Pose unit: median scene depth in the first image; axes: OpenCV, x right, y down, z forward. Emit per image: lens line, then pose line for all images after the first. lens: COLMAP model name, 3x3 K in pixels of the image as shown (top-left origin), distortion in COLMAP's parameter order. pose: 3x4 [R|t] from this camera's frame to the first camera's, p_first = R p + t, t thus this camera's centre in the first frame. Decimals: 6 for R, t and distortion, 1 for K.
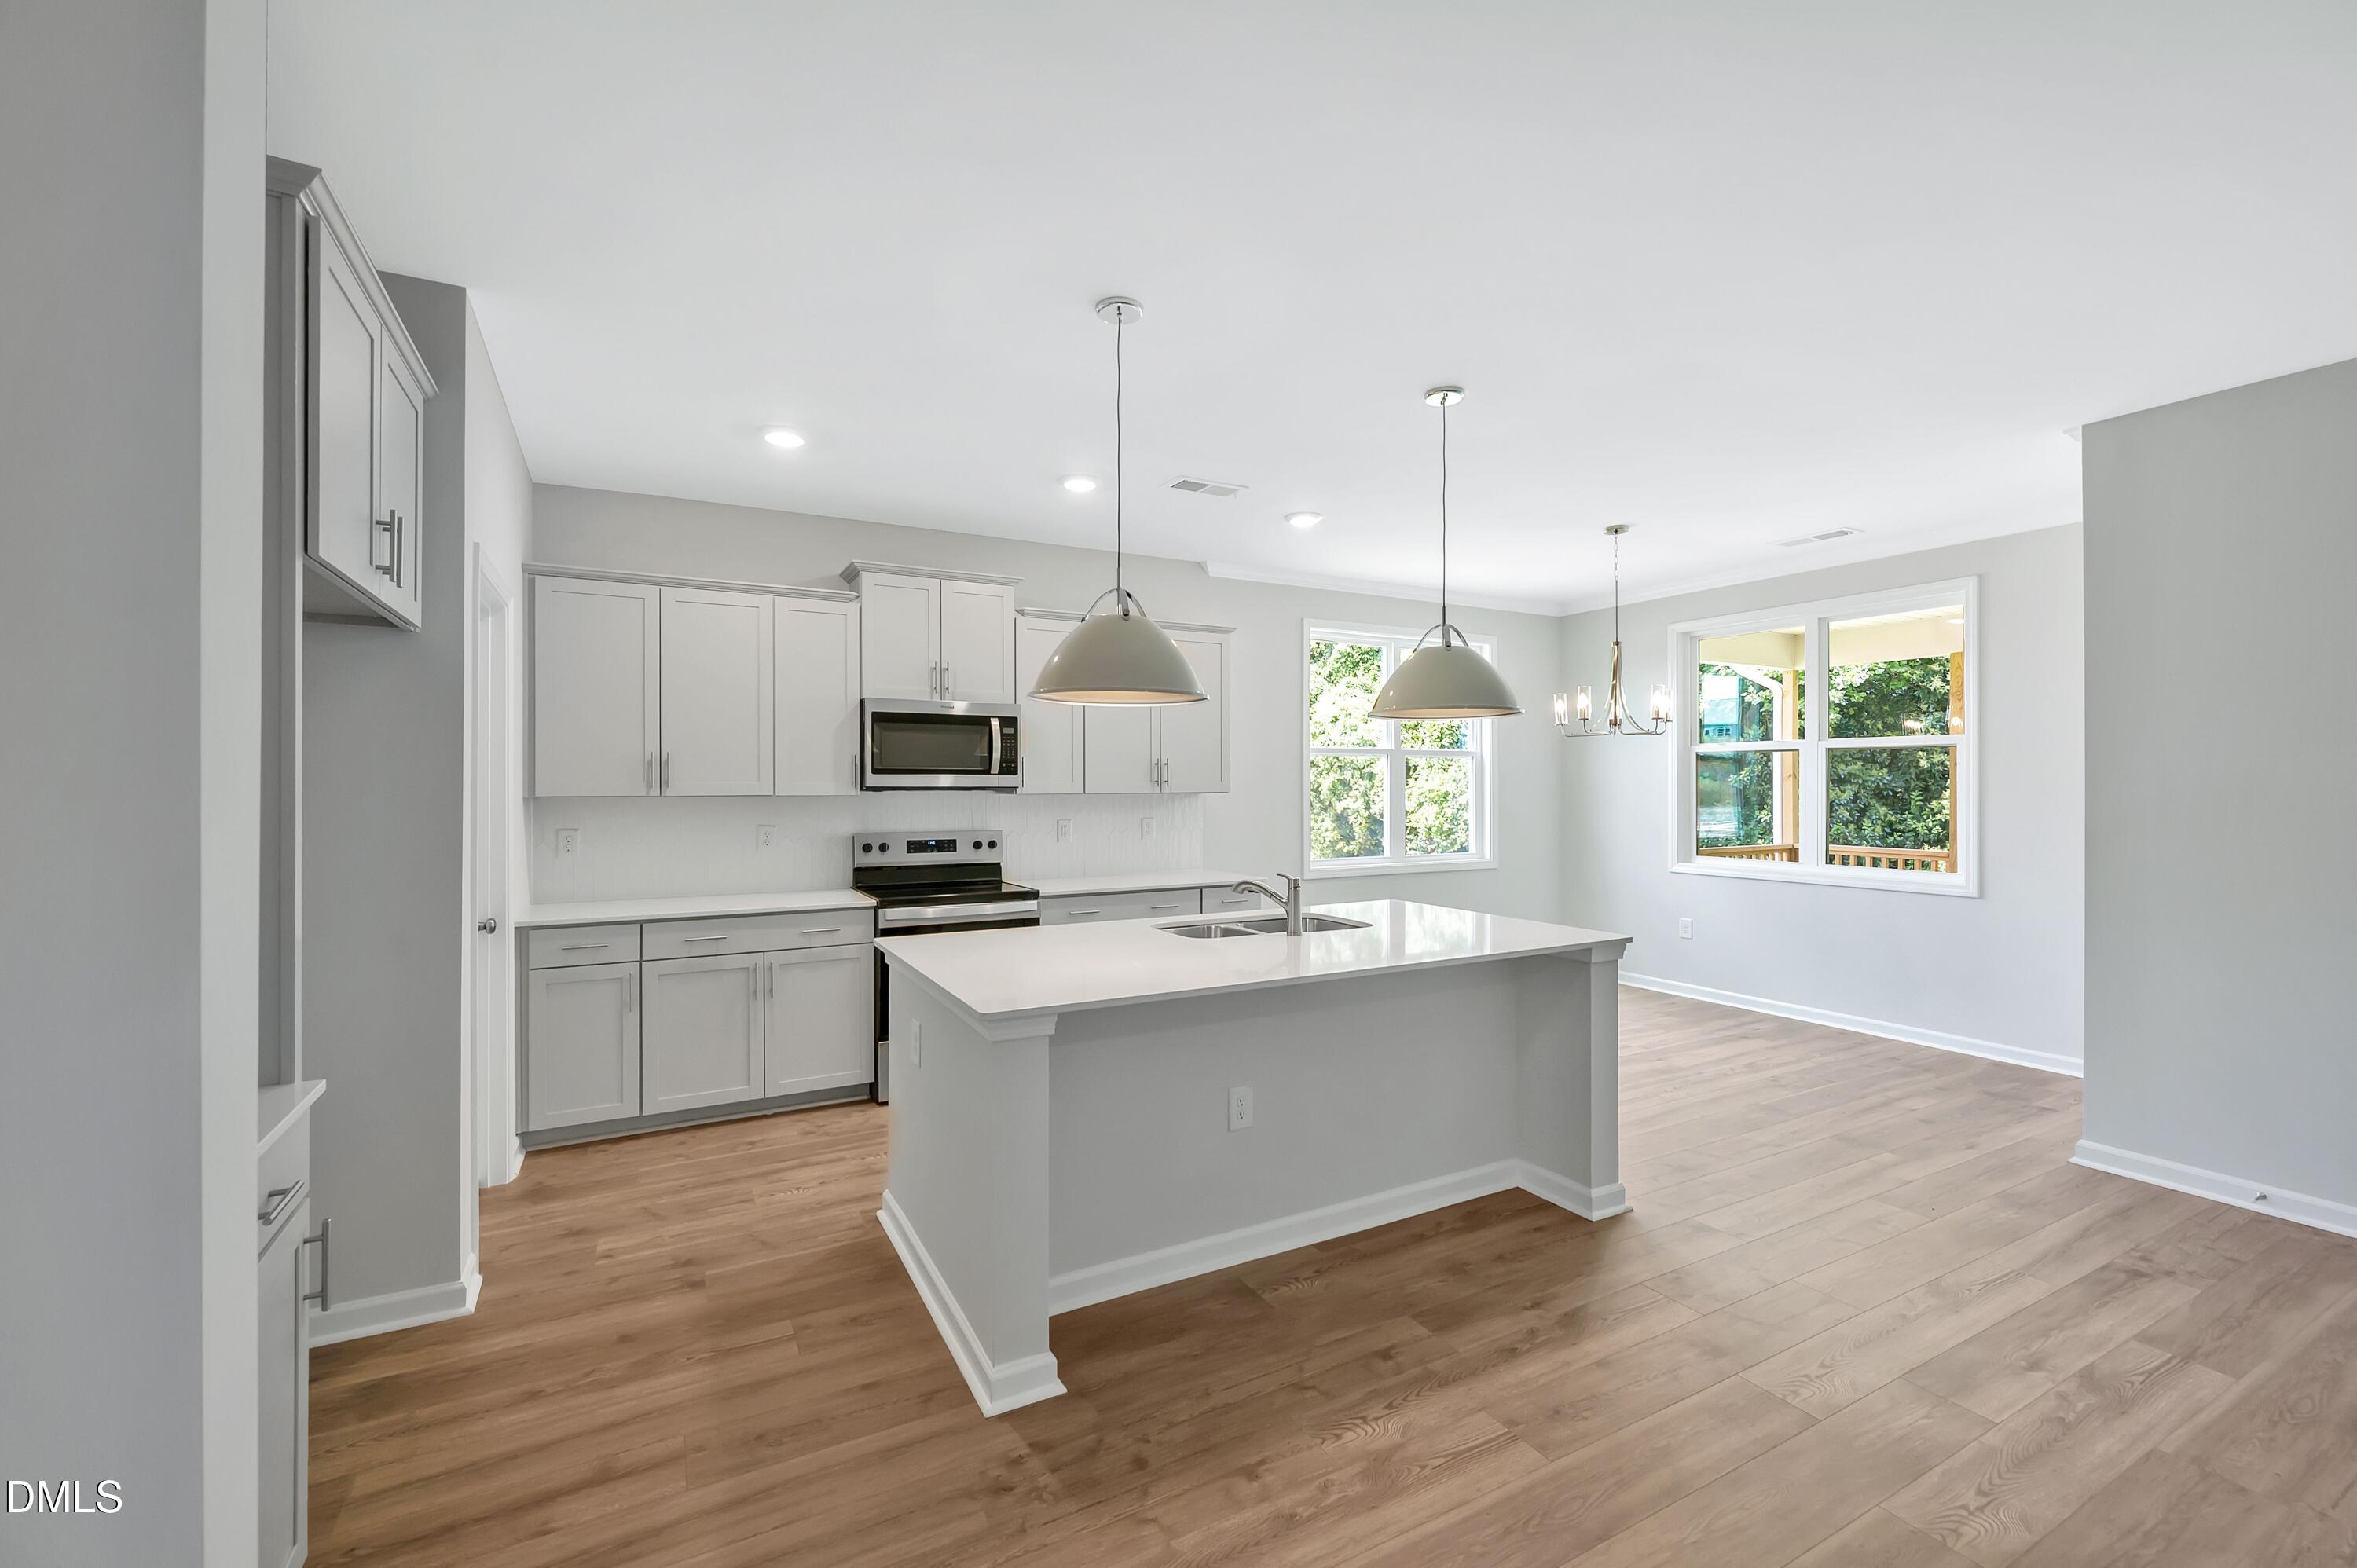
lens RADIAL K [[967.6, 0, 1164.2], [0, 967.6, 743.9], [0, 0, 1]] dist [0.000159, 0.000035]
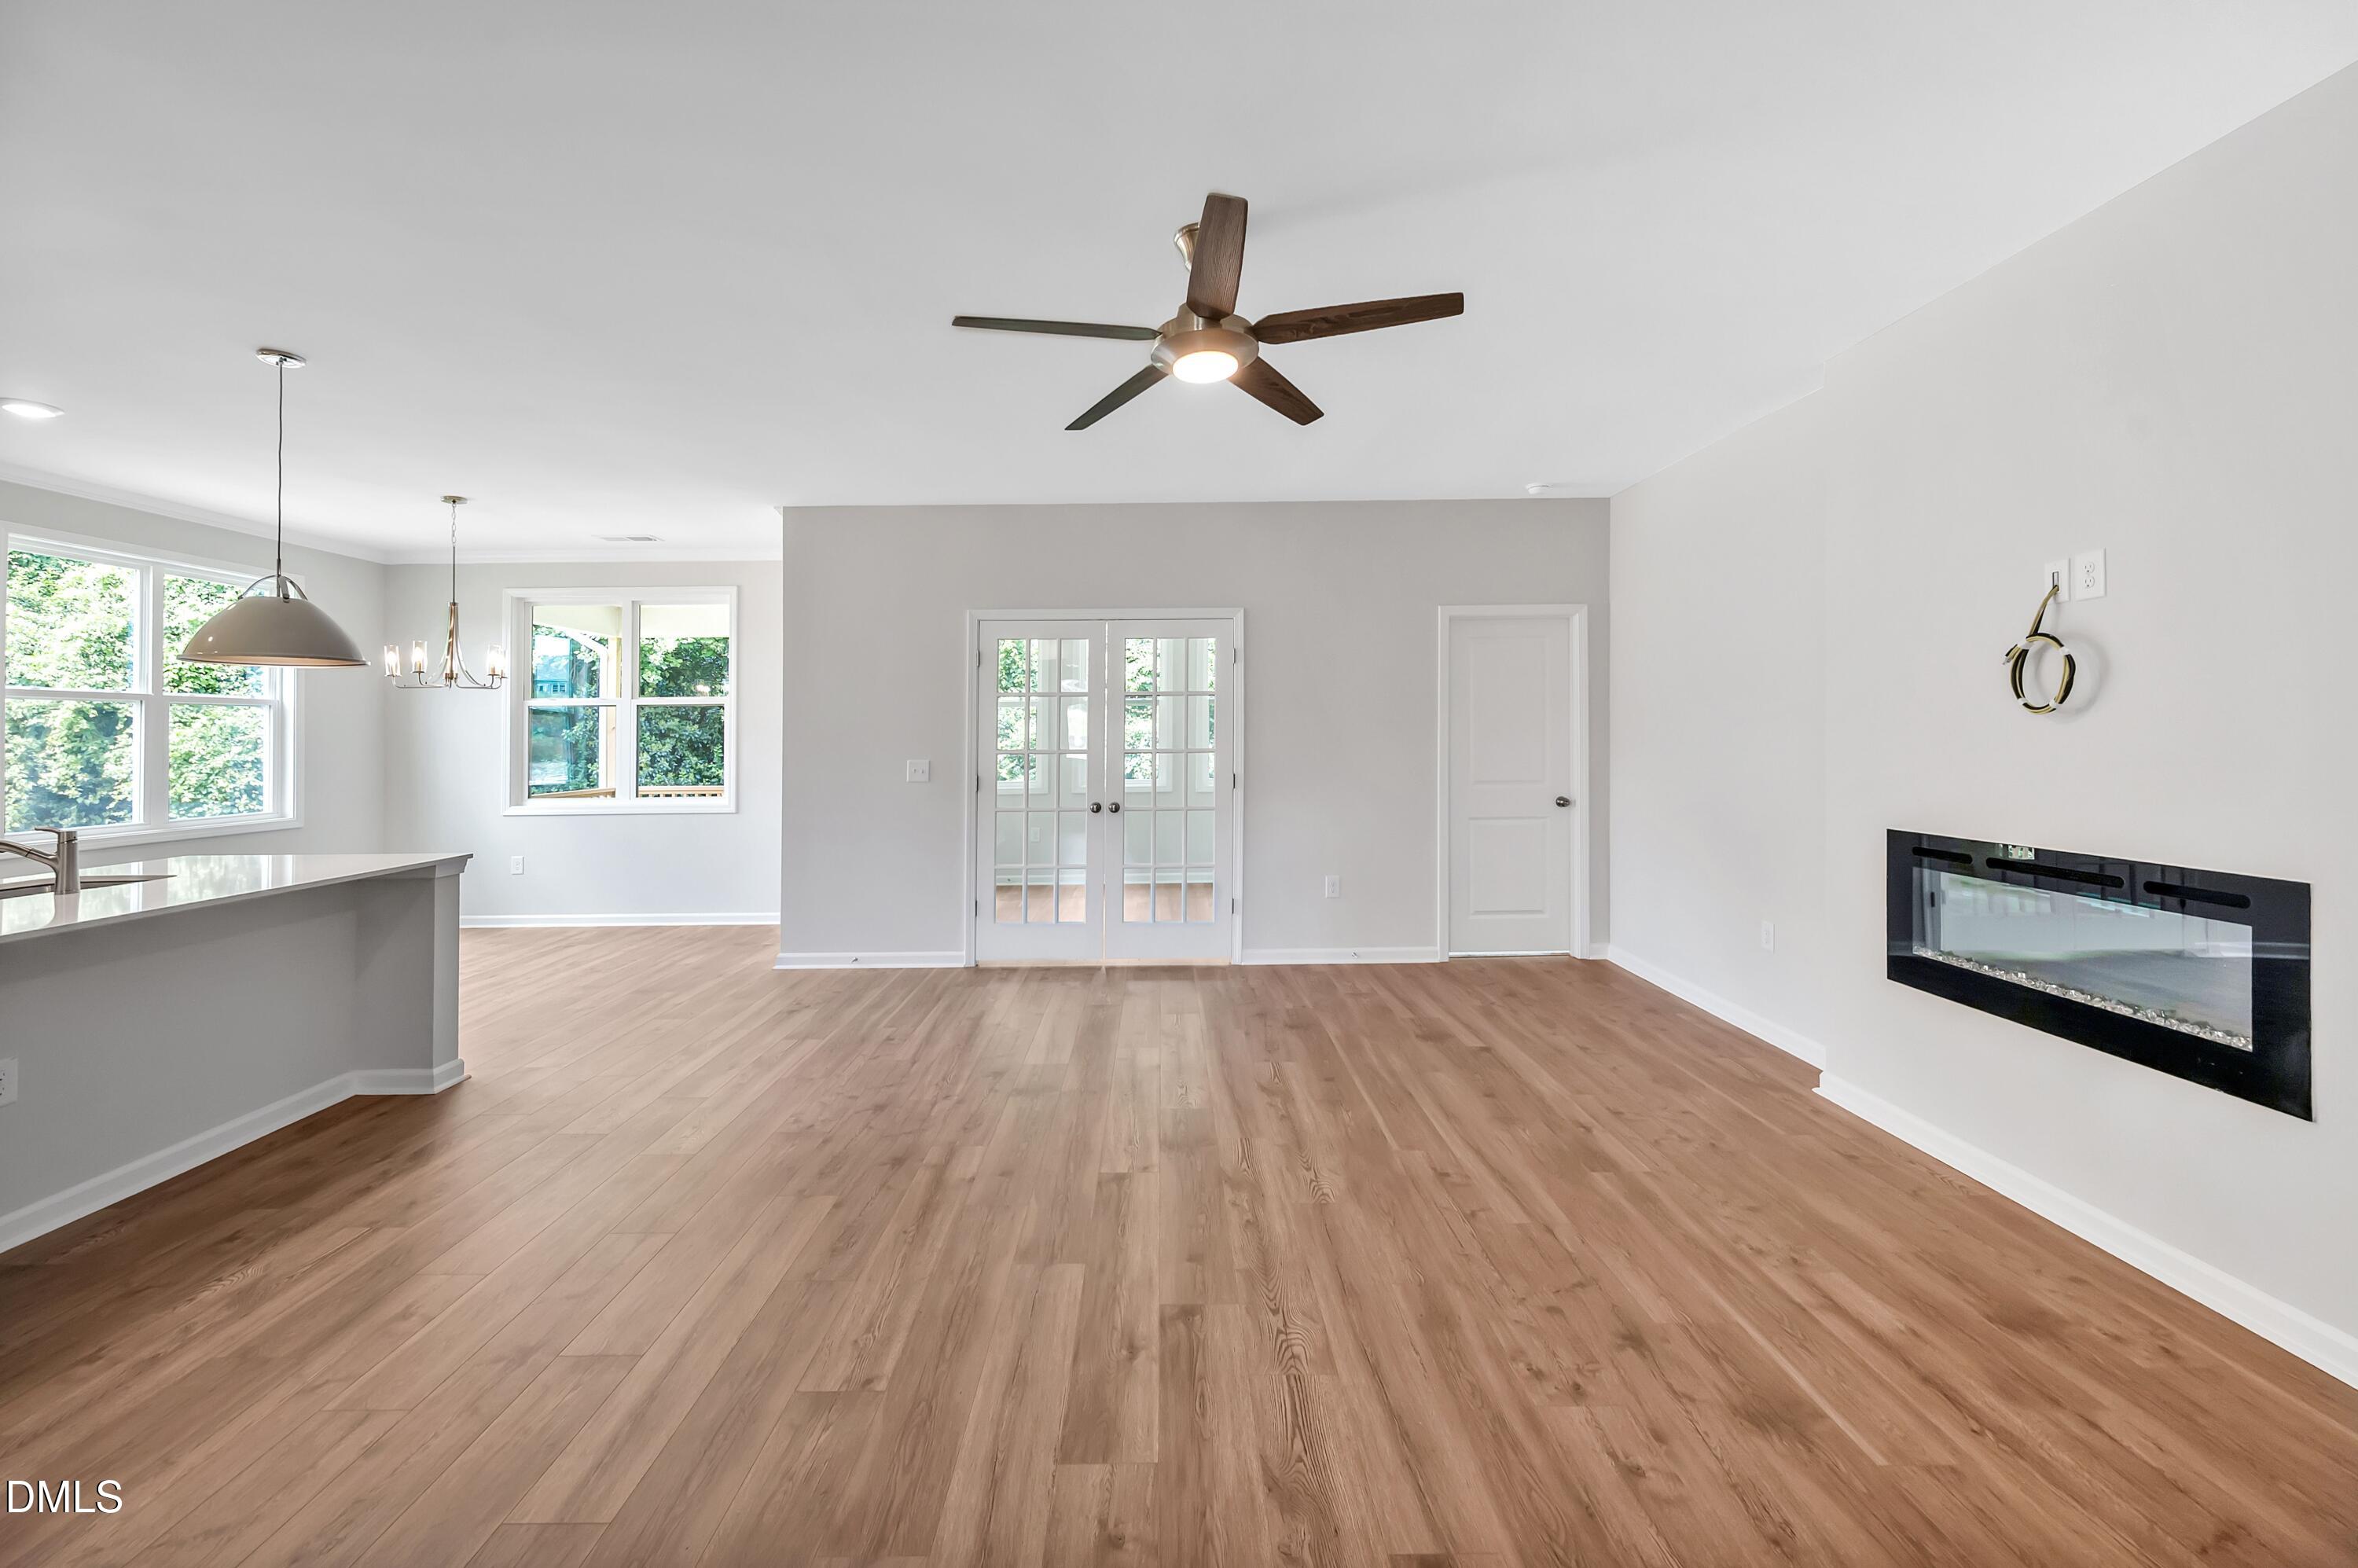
lens RADIAL K [[968.0, 0, 1164.7], [0, 968.0, 743.9], [0, 0, 1]] dist [0.000159, 0.000035]
pose [[0.467993, -0.011277, 0.883660, -0.127444], [-0.028181, 0.999220, 0.027677, 0.001122], [-0.883283, -0.037855, 0.467310, -0.231577]]
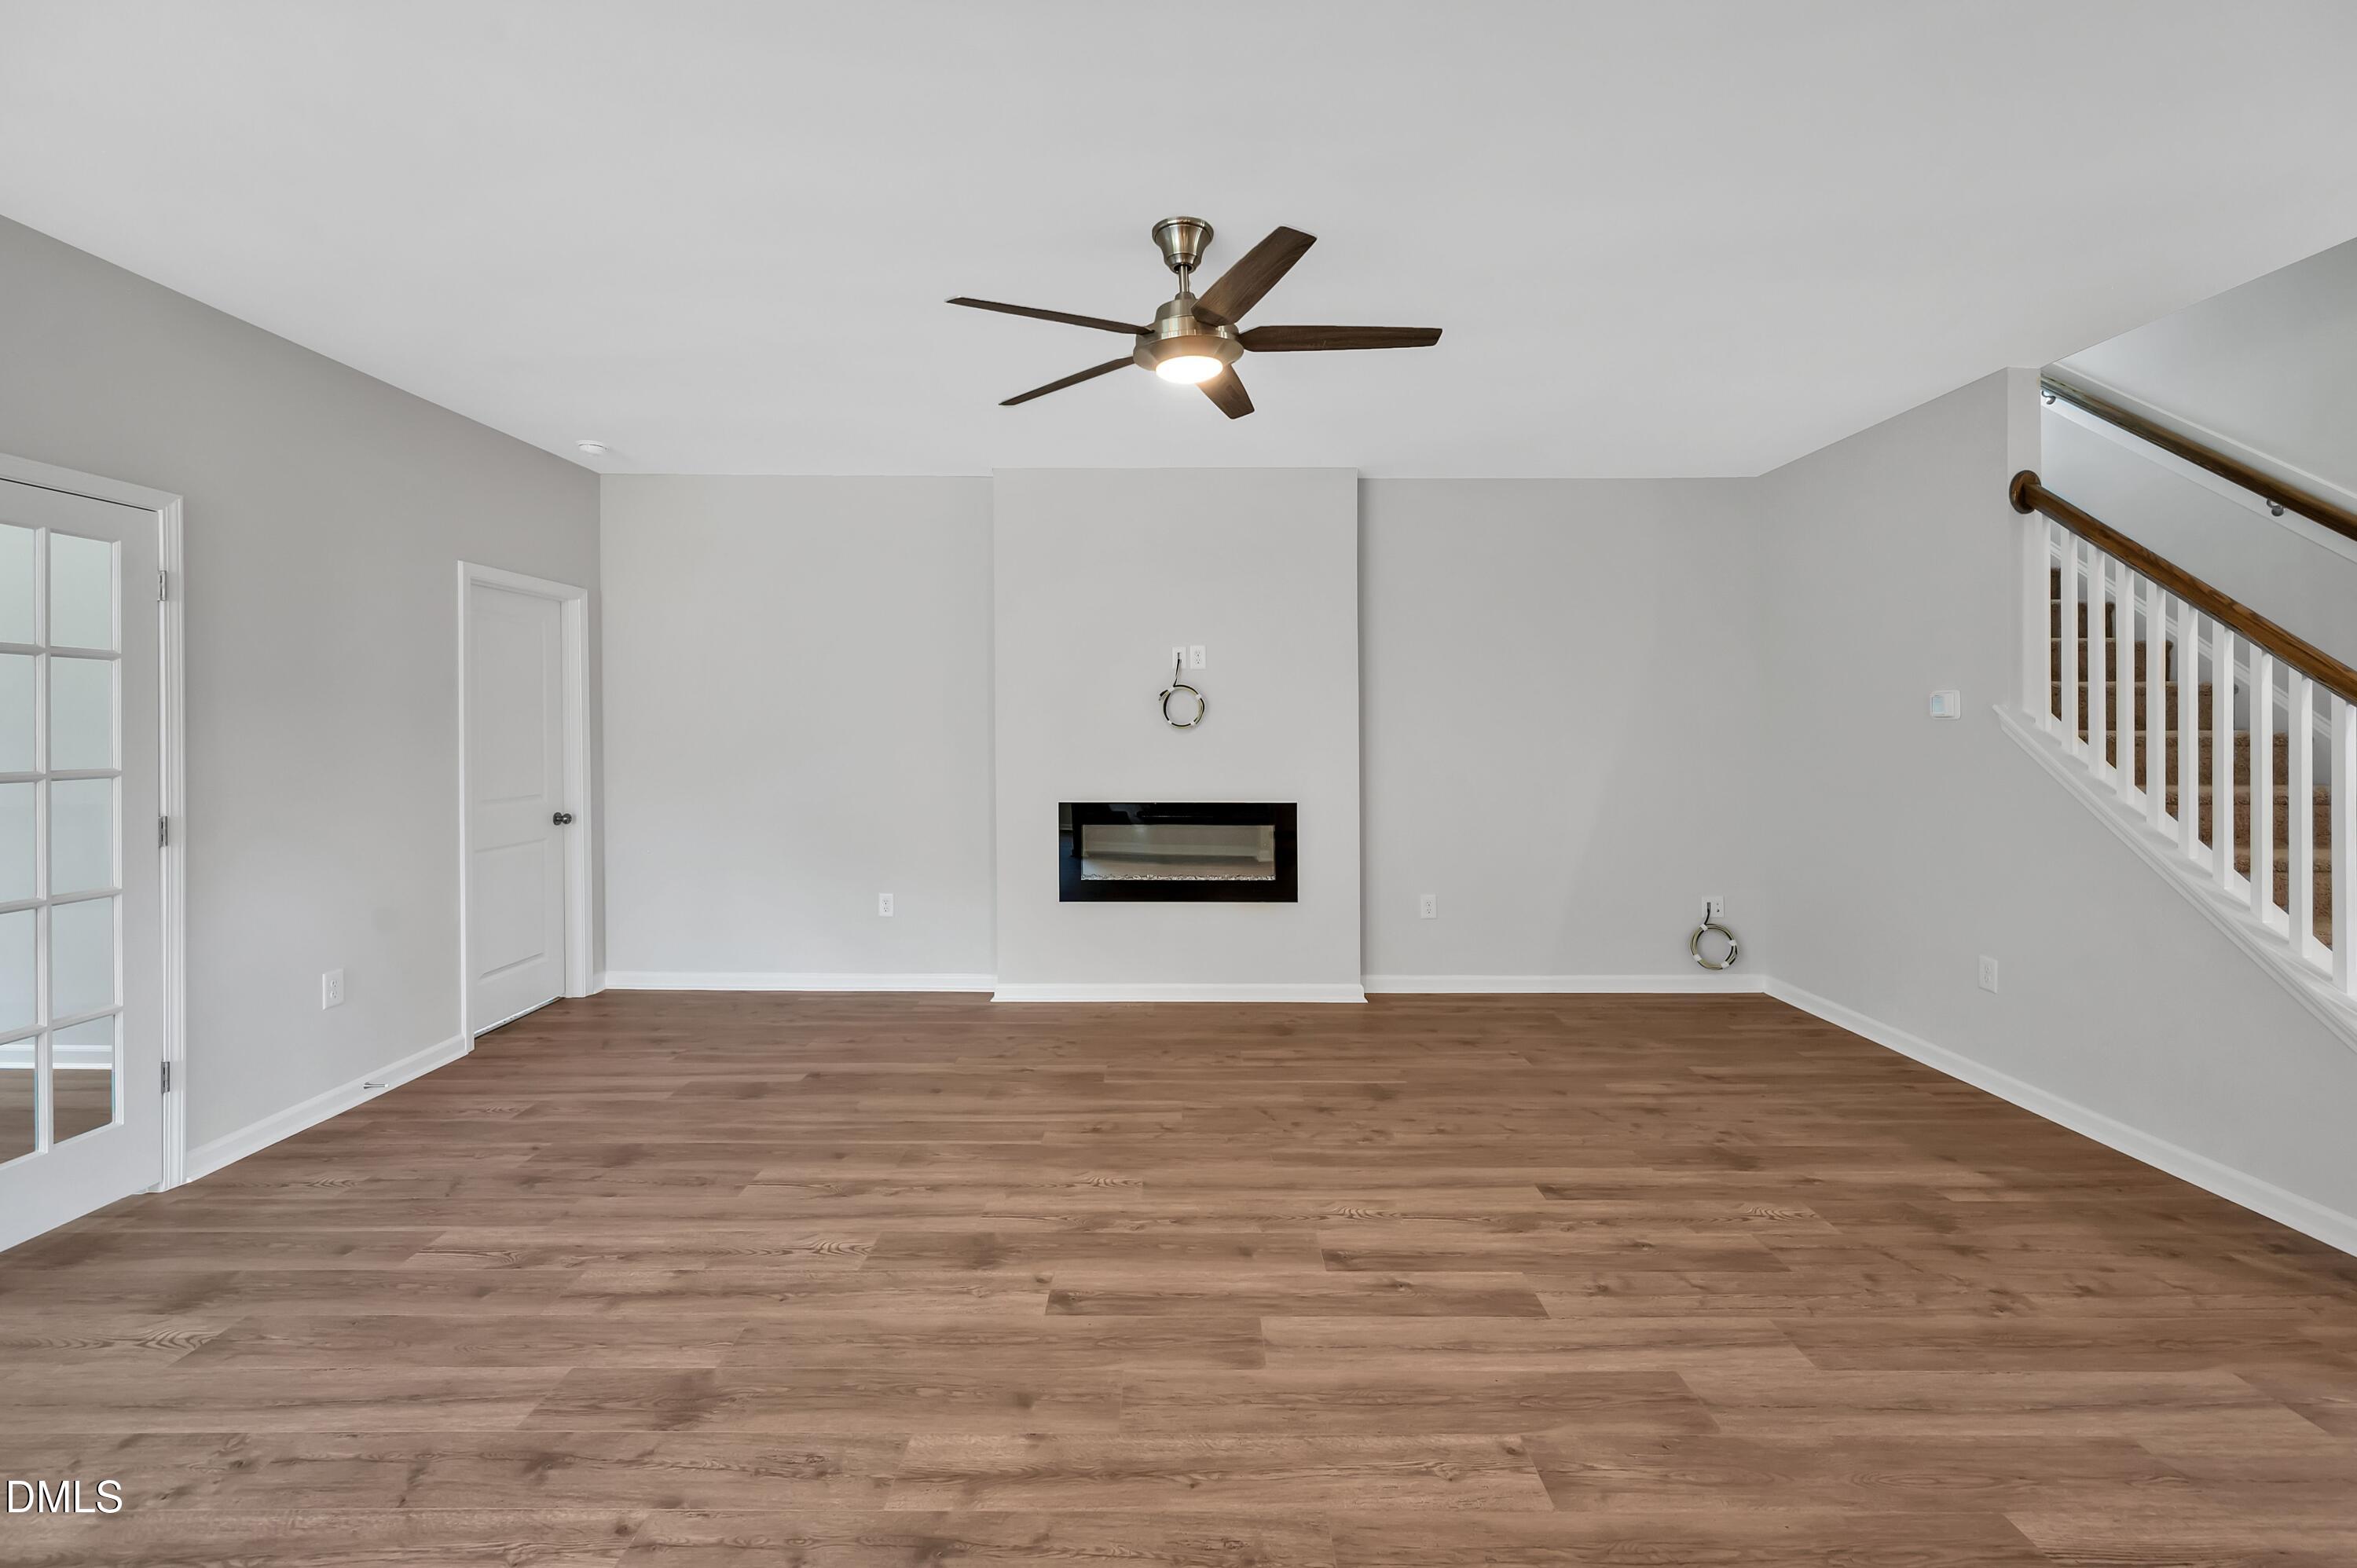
lens RADIAL K [[959.6, 0, 1178.7], [0, 959.6, 745.1], [0, 0, 1]] dist [0.000492, -0.000138]
pose [[-0.880764, -0.008061, 0.473487, 0.132951], [-0.020168, 0.999586, -0.020497, 0.024244], [-0.473126, -0.027602, -0.880562, 0.514772]]
